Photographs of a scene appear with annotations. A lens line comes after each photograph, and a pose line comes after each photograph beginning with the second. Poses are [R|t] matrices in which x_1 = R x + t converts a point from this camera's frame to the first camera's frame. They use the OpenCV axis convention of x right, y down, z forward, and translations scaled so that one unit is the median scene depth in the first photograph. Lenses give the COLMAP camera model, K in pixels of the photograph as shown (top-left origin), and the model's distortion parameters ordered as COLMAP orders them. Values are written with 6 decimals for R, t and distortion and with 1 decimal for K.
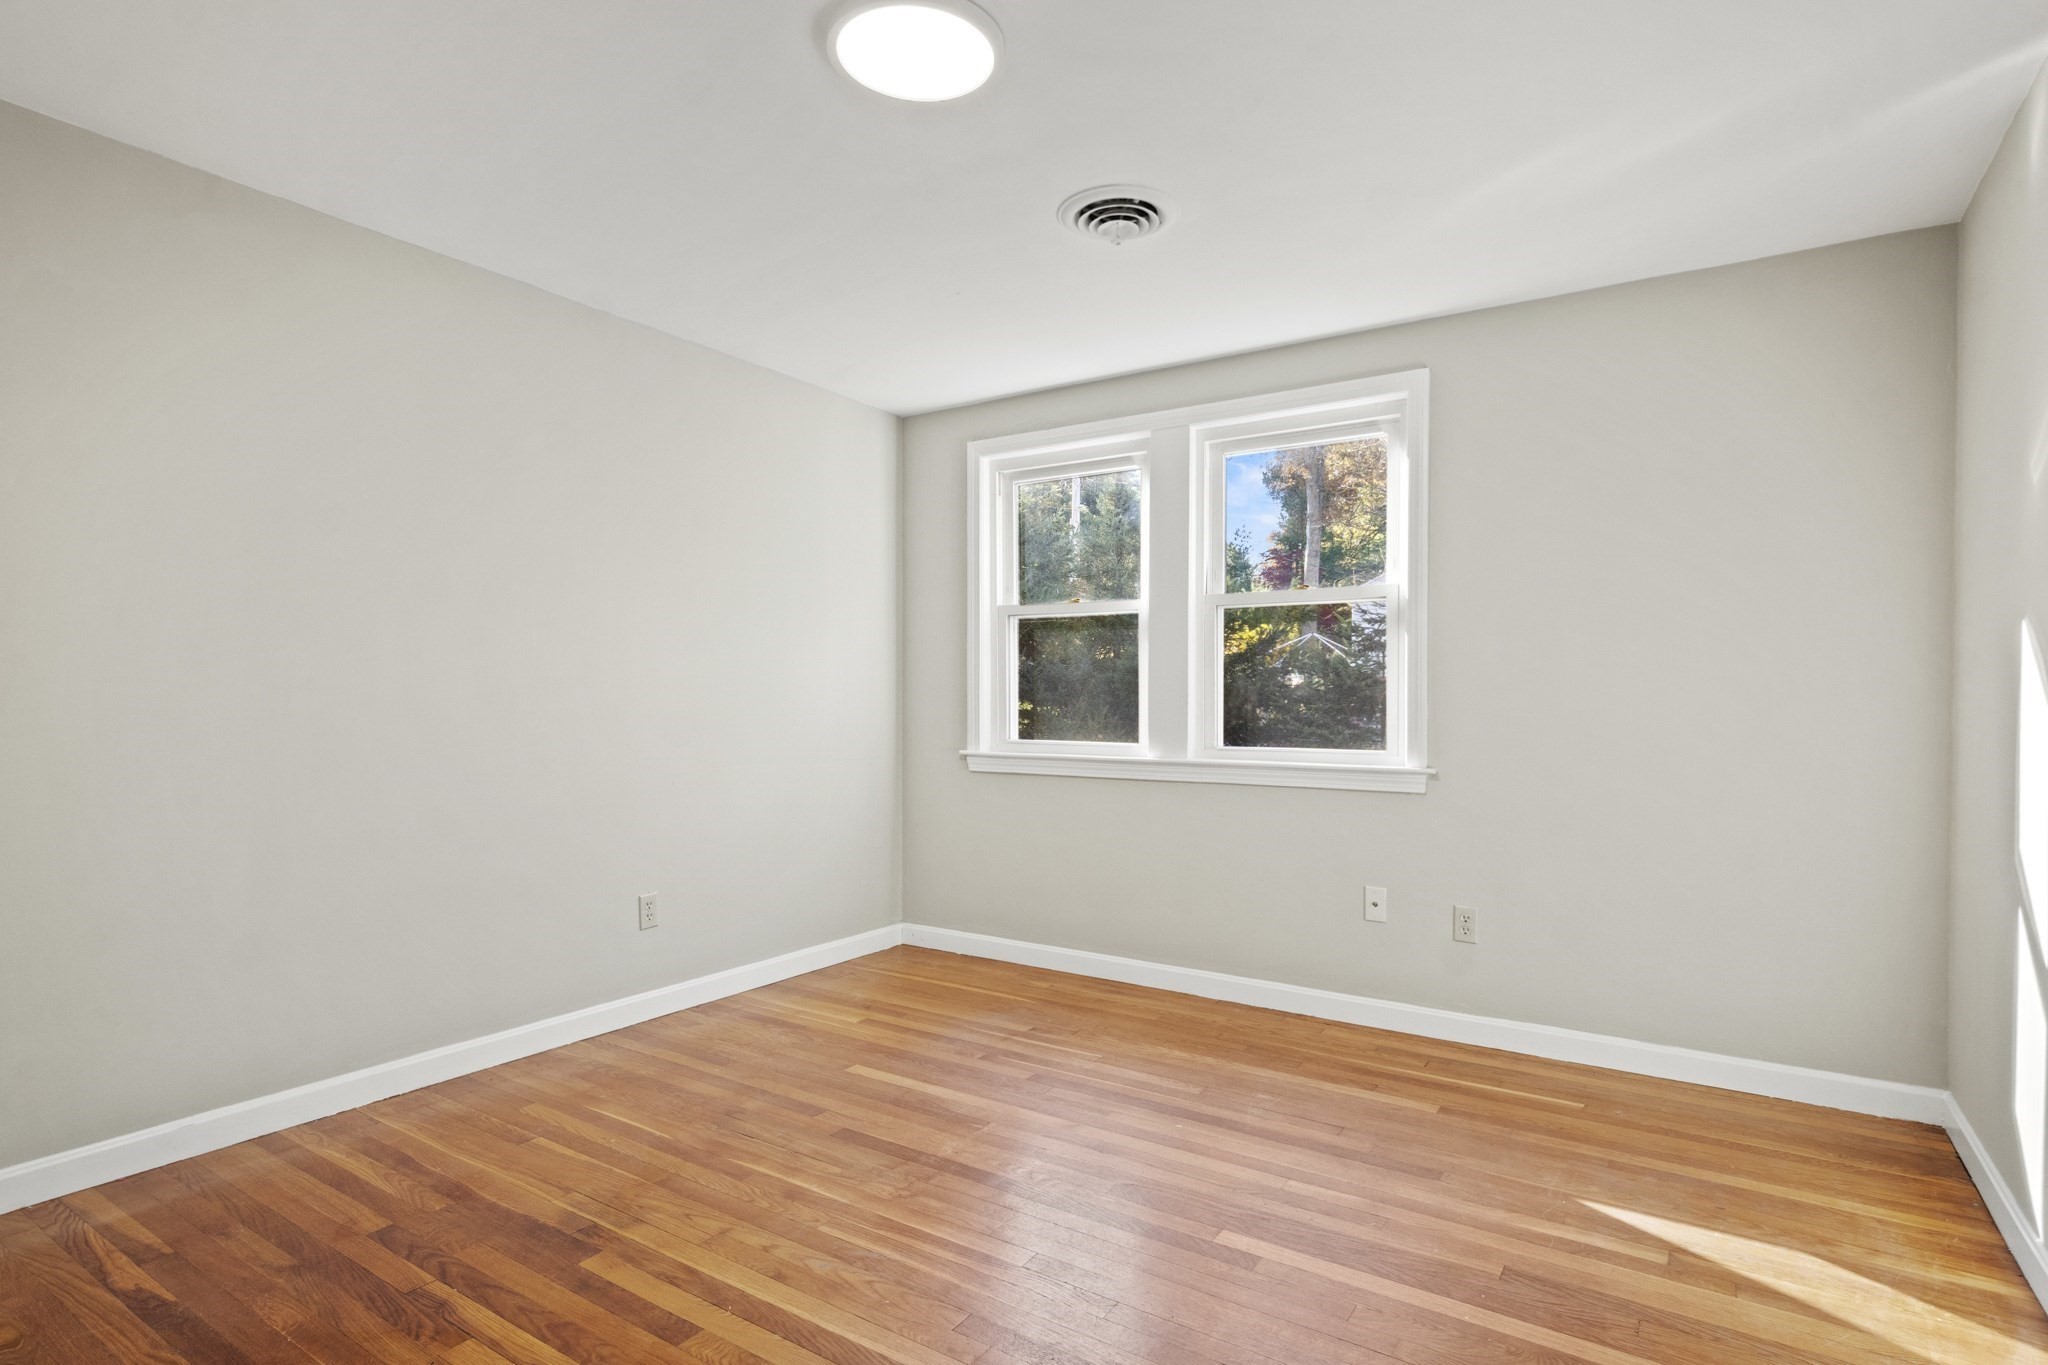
lens RADIAL K [[1024.3, 0, 1046.7], [0, 1024.3, 681.8], [0, 0, 1]] dist [-0.004341, -0.000542]
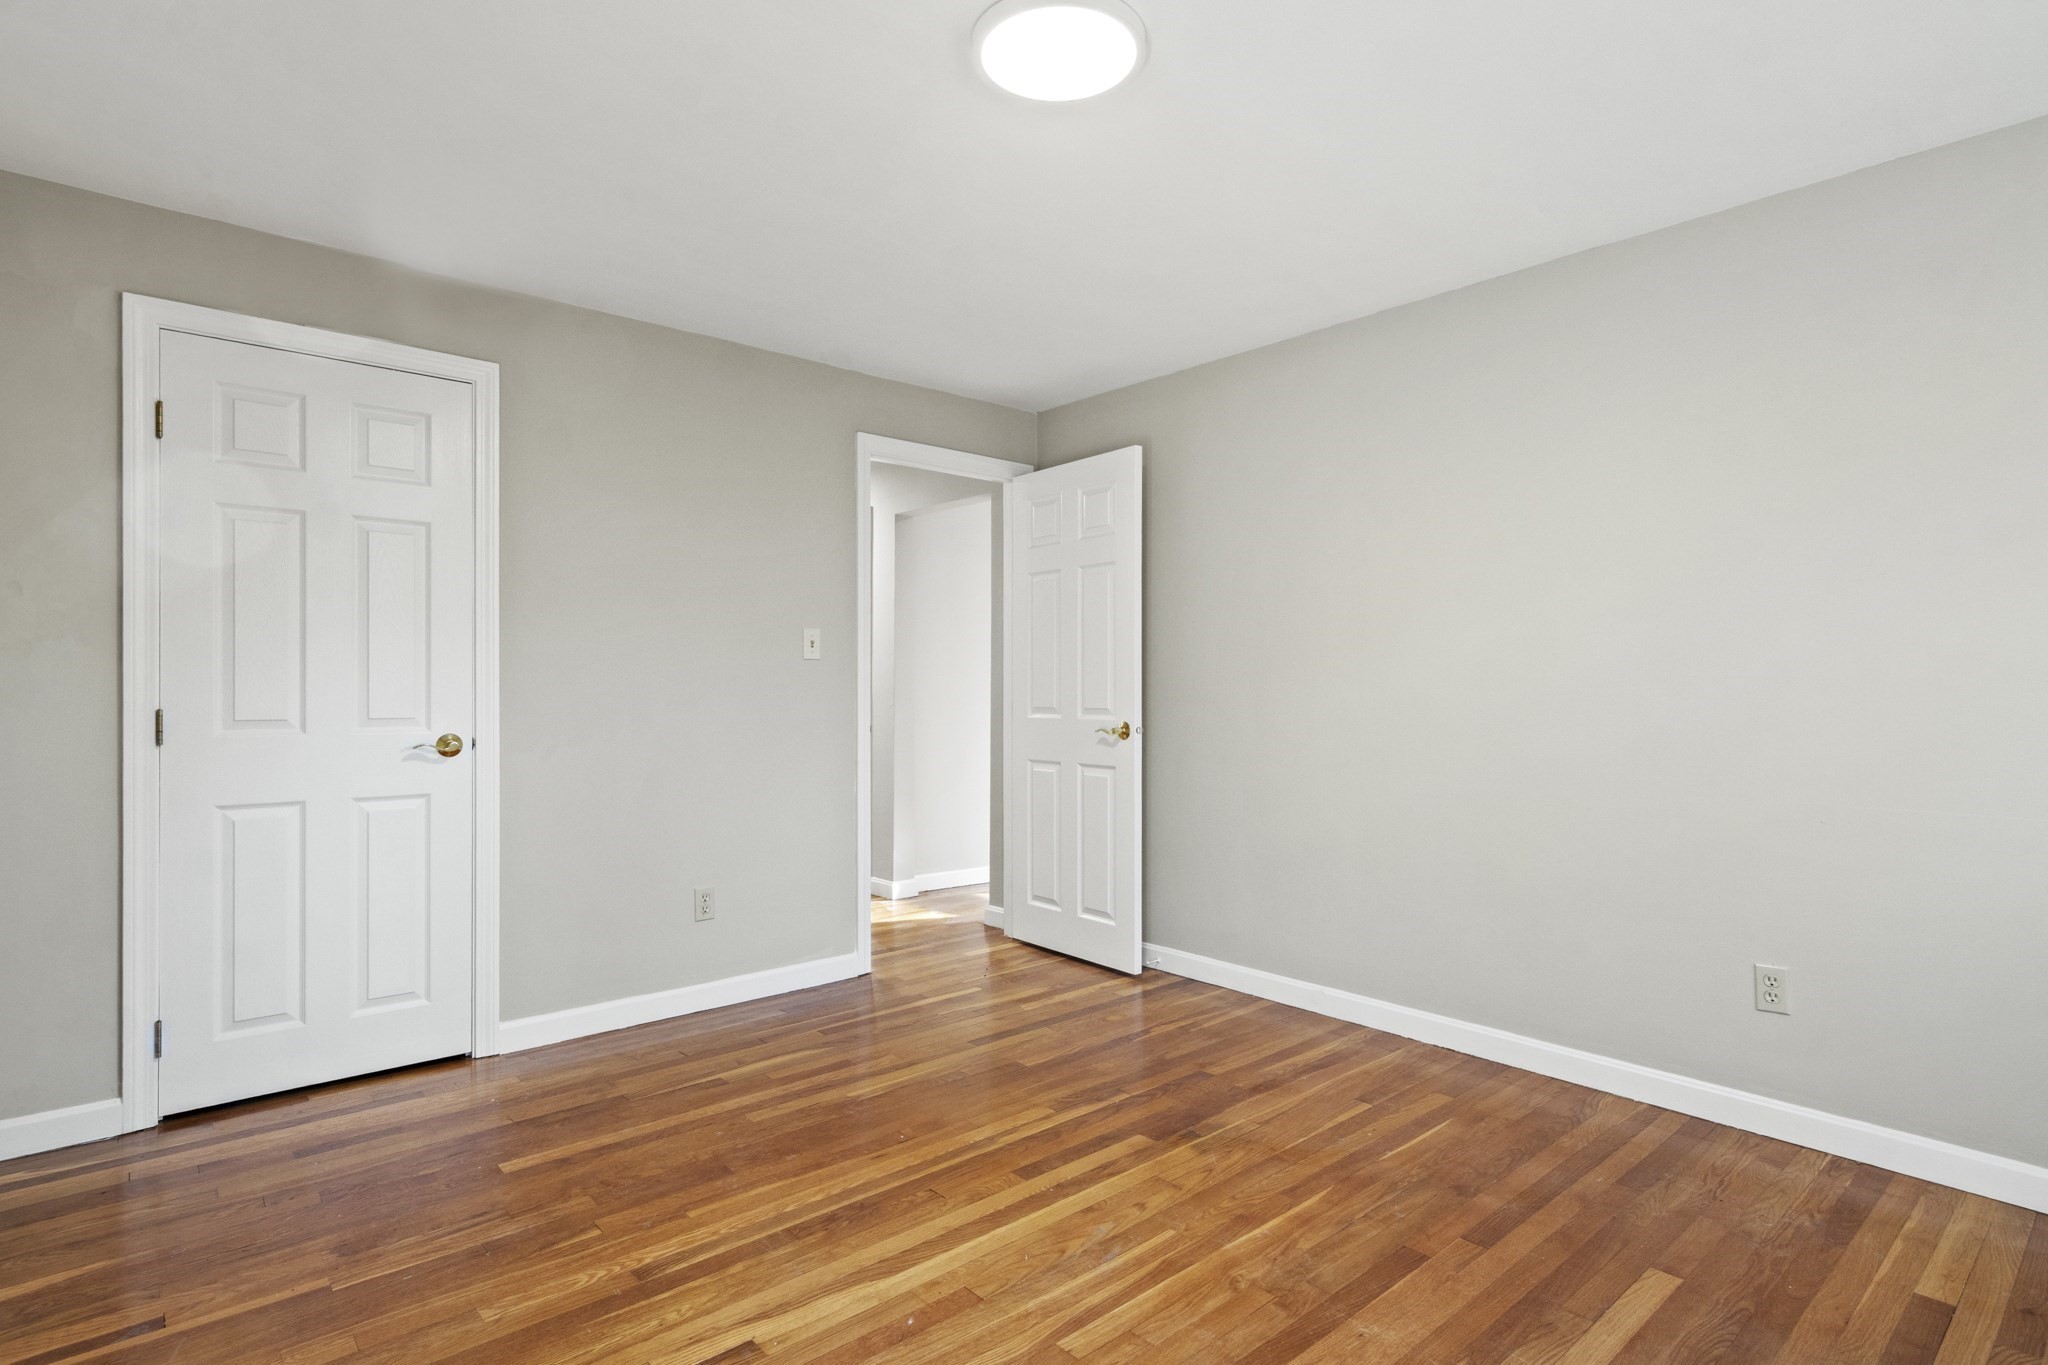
lens RADIAL K [[1069.0, 0, 1047.6], [0, 1069.0, 681.2], [0, 0, 1]] dist [-0.000282, -0.000065]
pose [[-0.255136, -0.008942, -0.966864, 0.688631], [0.000950, 0.999954, -0.009498, 0.013422], [0.966905, -0.003342, -0.255116, 0.980594]]
